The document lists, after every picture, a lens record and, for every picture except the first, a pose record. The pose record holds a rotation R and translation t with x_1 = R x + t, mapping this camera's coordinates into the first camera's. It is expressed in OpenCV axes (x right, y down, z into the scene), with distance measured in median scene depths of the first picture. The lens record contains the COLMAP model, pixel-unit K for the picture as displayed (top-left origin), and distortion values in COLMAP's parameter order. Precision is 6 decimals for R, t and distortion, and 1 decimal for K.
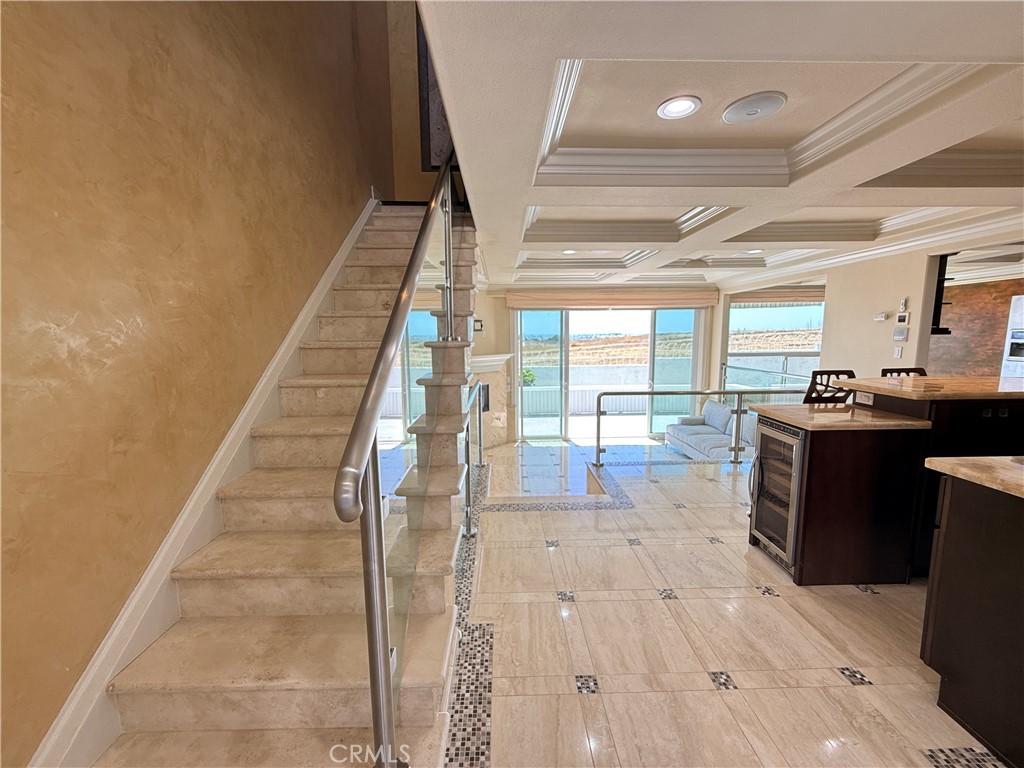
lens RADIAL K [[410.4, 0, 514.7], [0, 410.4, 383.0], [0, 0, 1]] dist [-0.000197, 0.000092]
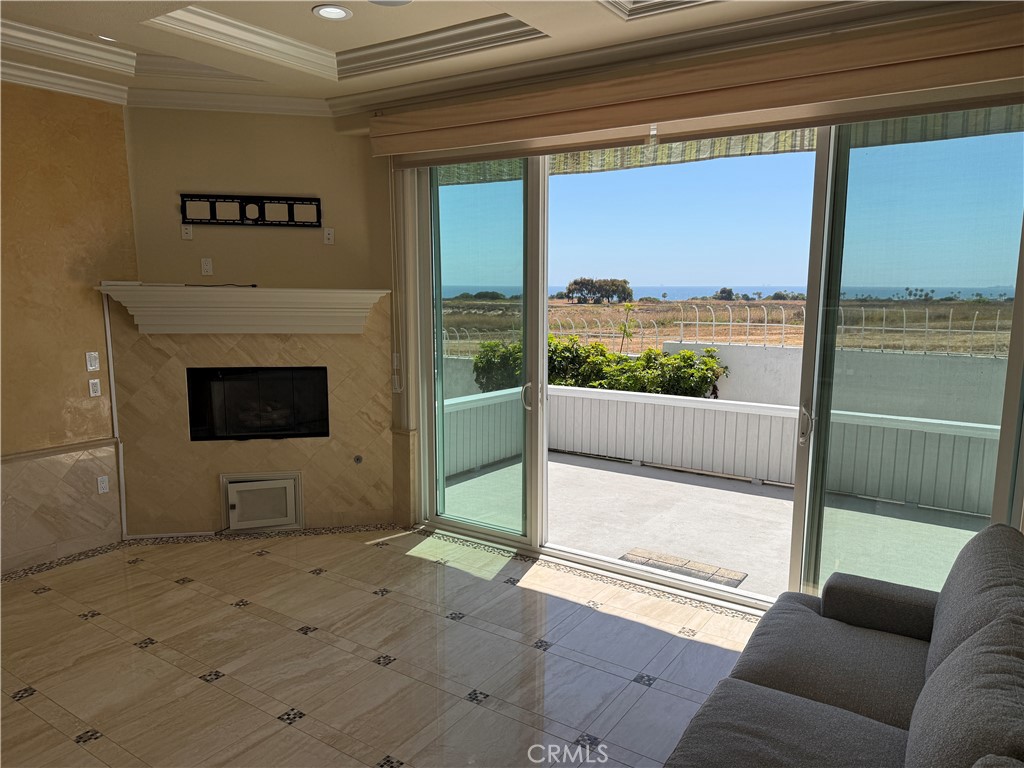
lens RADIAL K [[719.5, 0, 511.7], [0, 719.5, 385.2], [0, 0, 1]] dist [0.006767, -0.002421]
pose [[0.812778, 0.091185, -0.575394, 0.467686], [-0.087080, 0.995594, 0.034770, -0.018557], [0.576029, 0.021845, 0.817137, 0.556758]]
